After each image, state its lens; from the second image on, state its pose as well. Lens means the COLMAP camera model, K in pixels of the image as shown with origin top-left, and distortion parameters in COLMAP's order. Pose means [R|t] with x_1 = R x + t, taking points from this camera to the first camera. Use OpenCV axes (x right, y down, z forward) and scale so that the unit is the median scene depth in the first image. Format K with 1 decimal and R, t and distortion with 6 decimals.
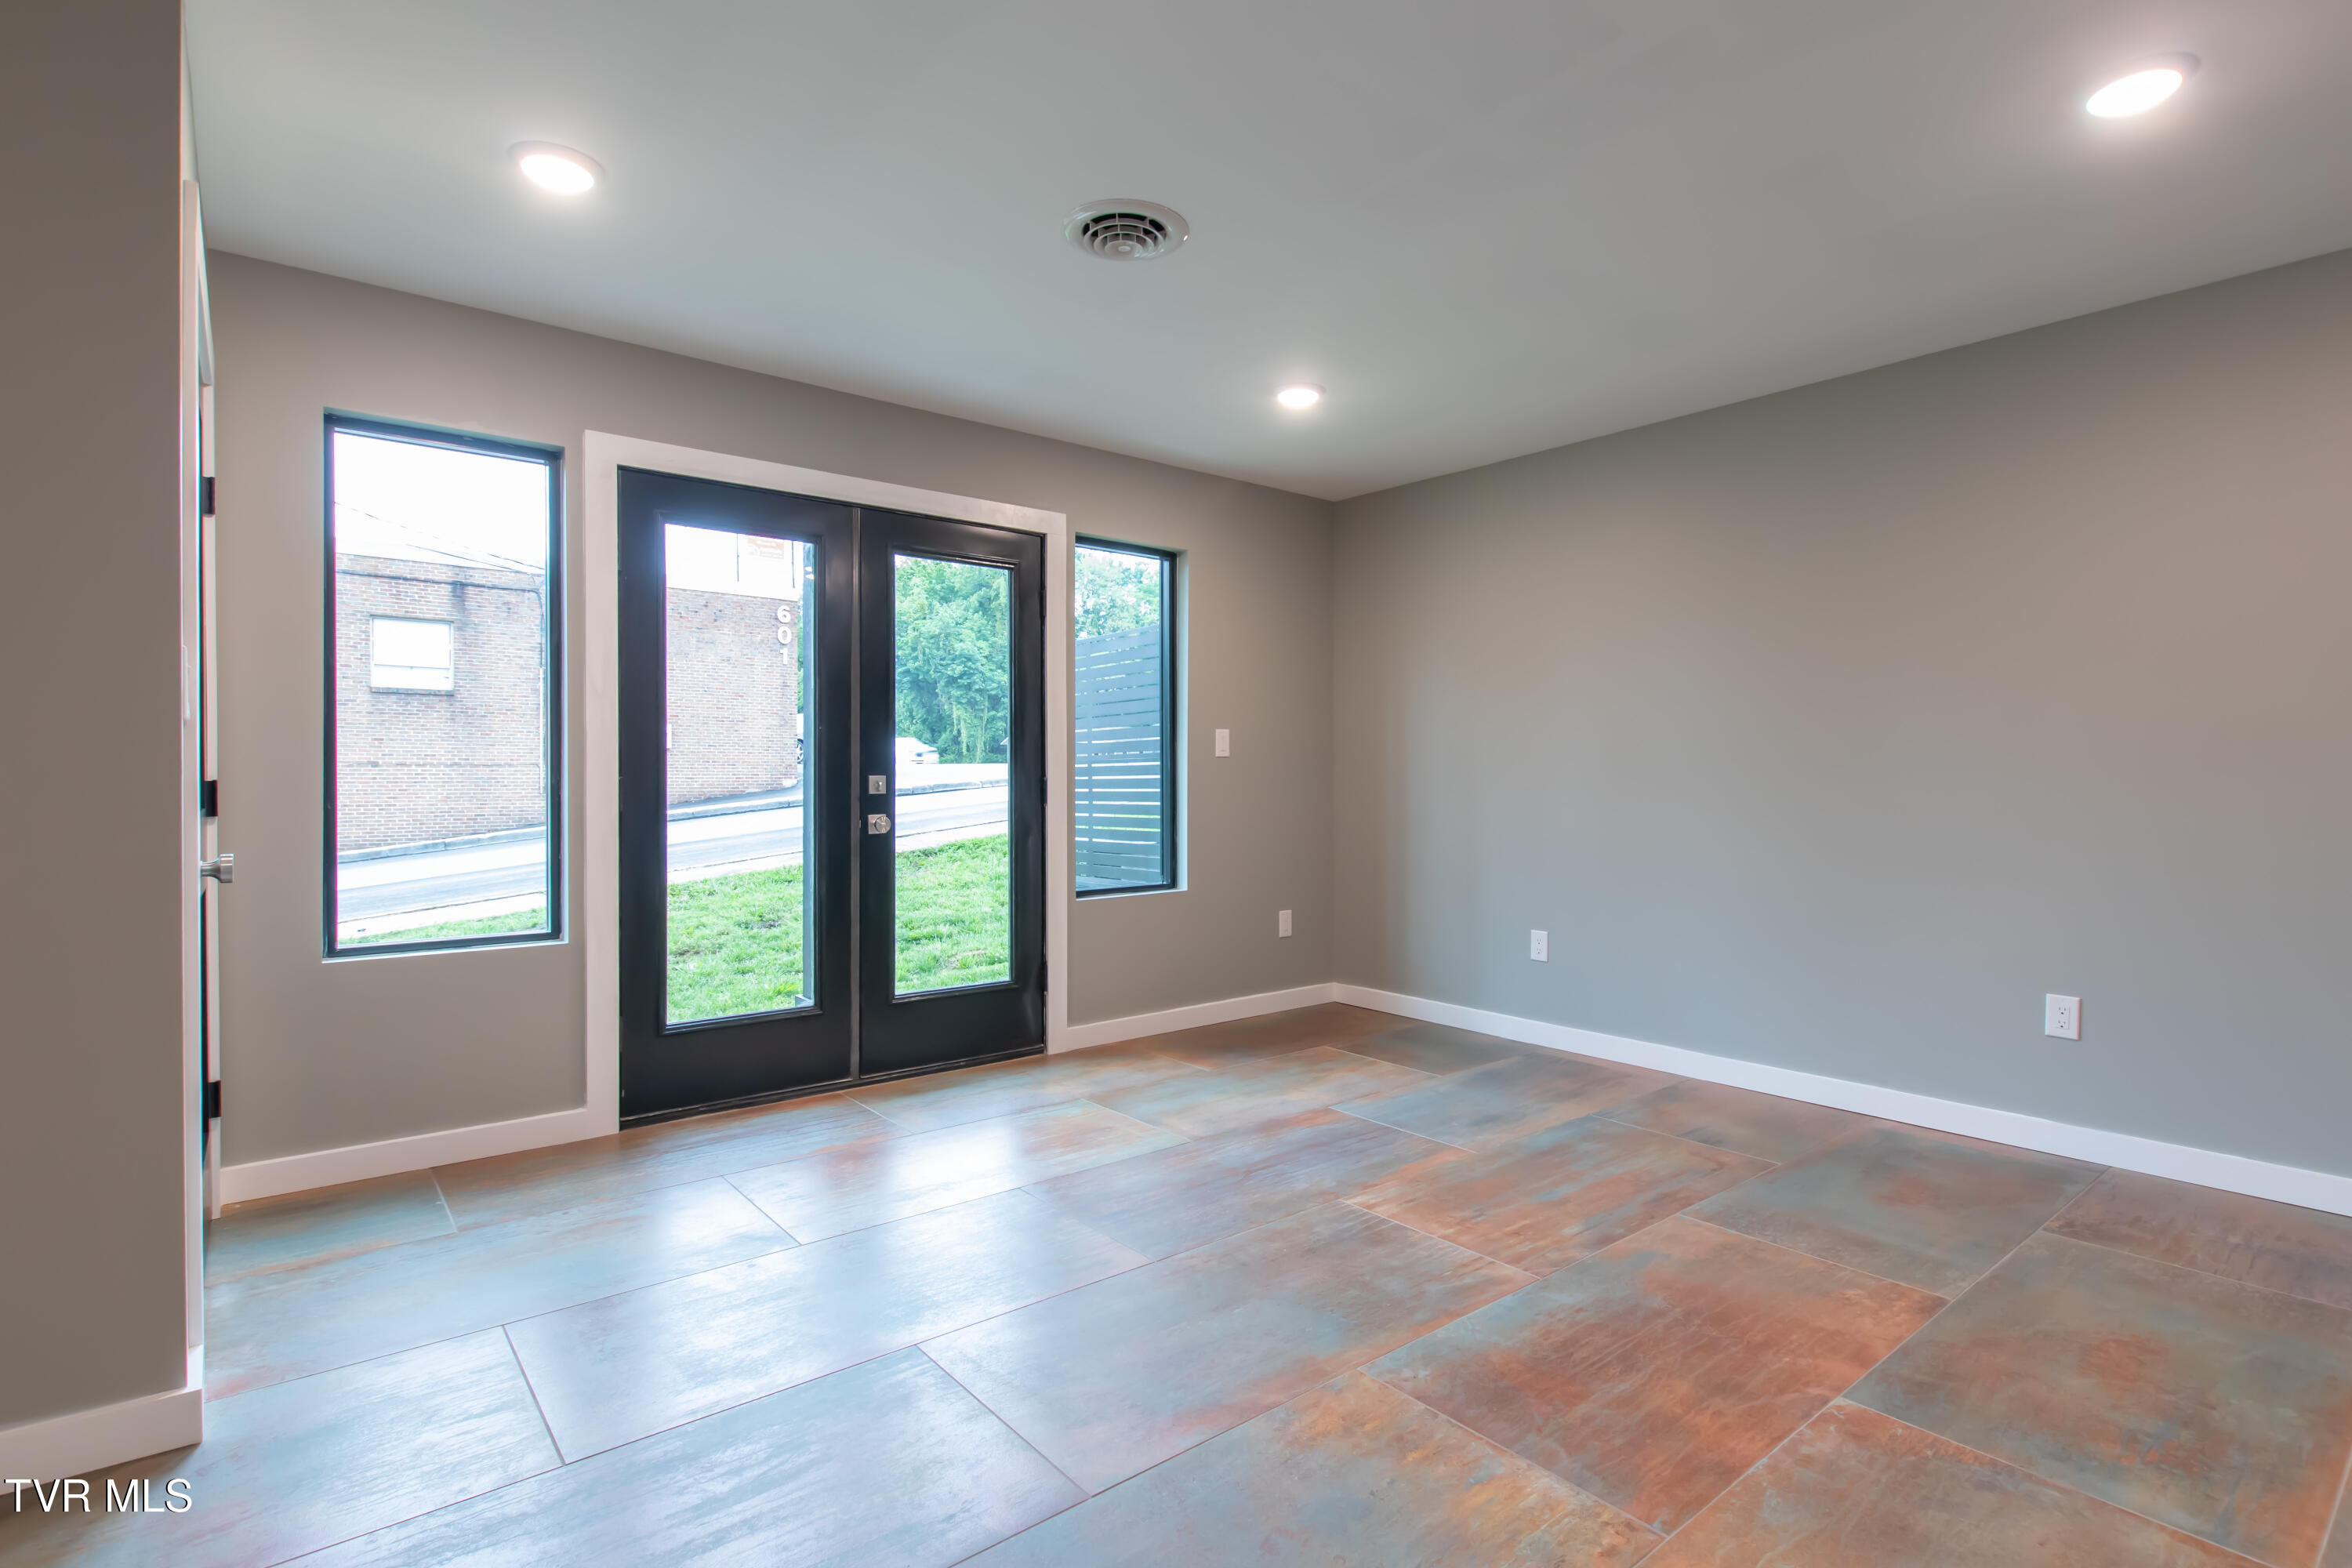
lens RADIAL K [[1105.7, 0, 1164.6], [0, 1105.7, 776.5], [0, 0, 1]] dist [0.002951, -0.000101]
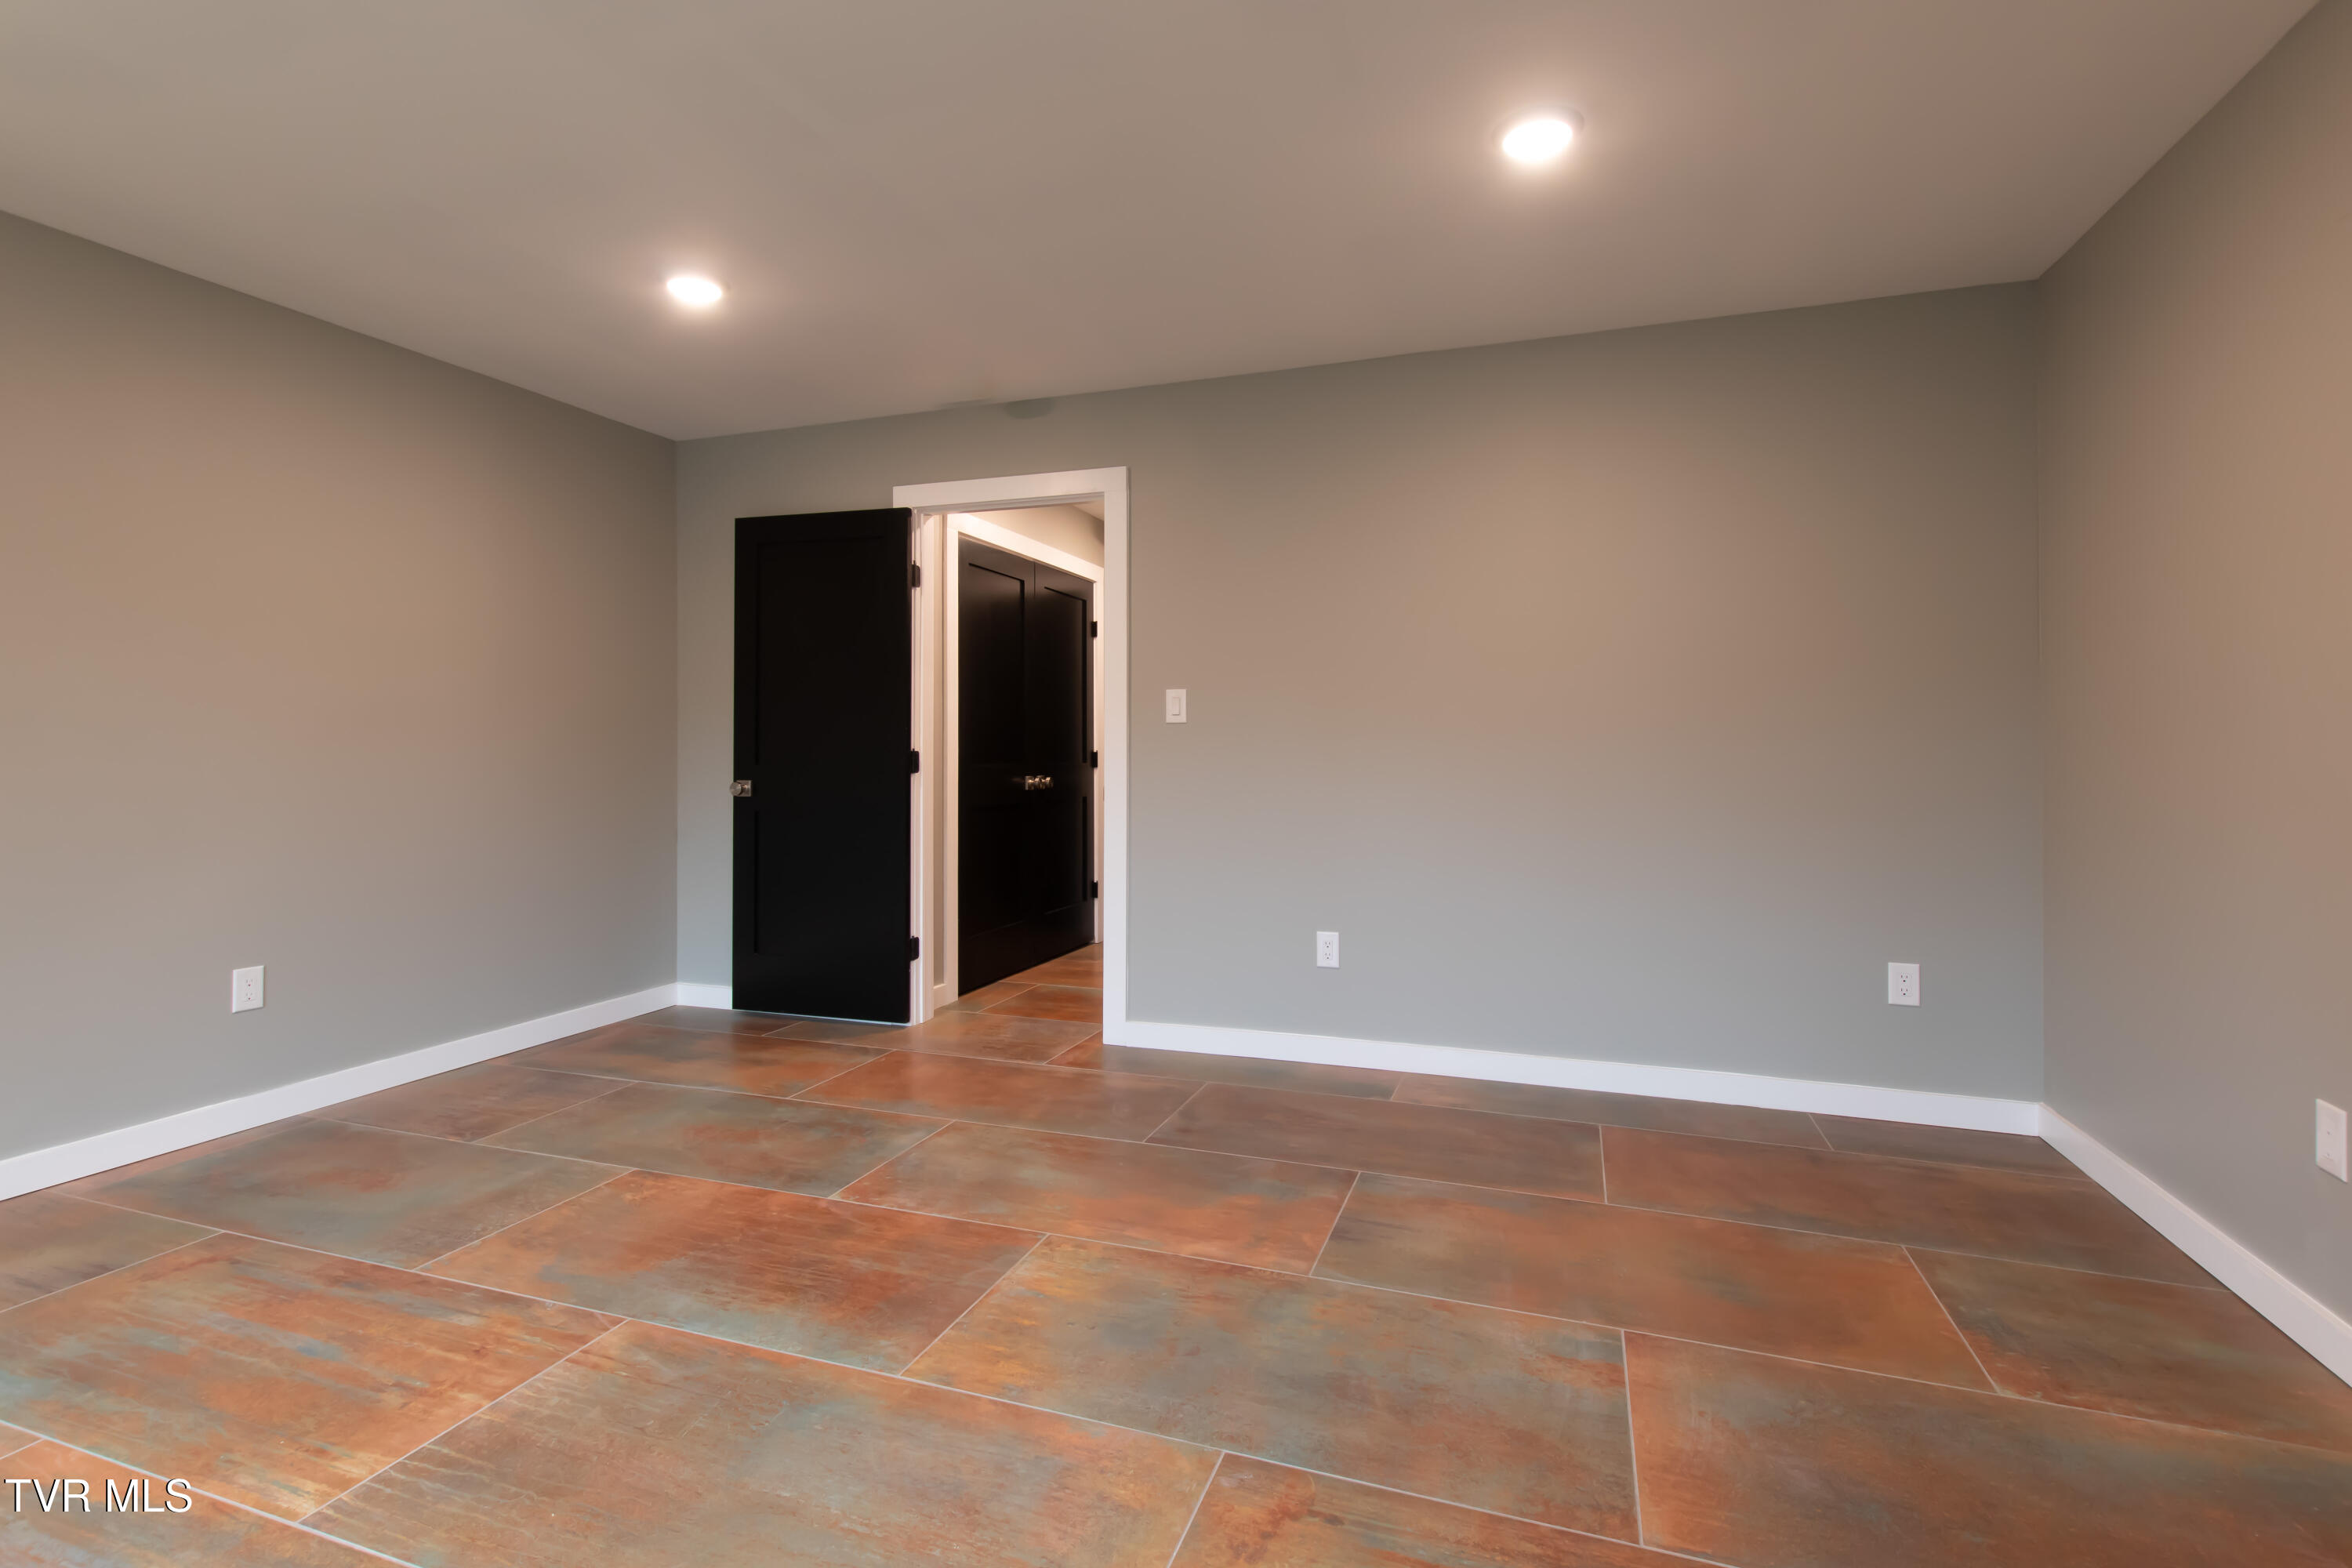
lens RADIAL K [[1105.7, 0, 1182.8], [0, 1105.7, 774.0], [0, 0, 1]] dist [0.002951, -0.000101]
pose [[-0.533364, -0.017094, 0.845713, -0.621982], [-0.000203, 0.999798, 0.020080, 0.006964], [-0.845886, 0.010538, -0.533260, 1.090145]]
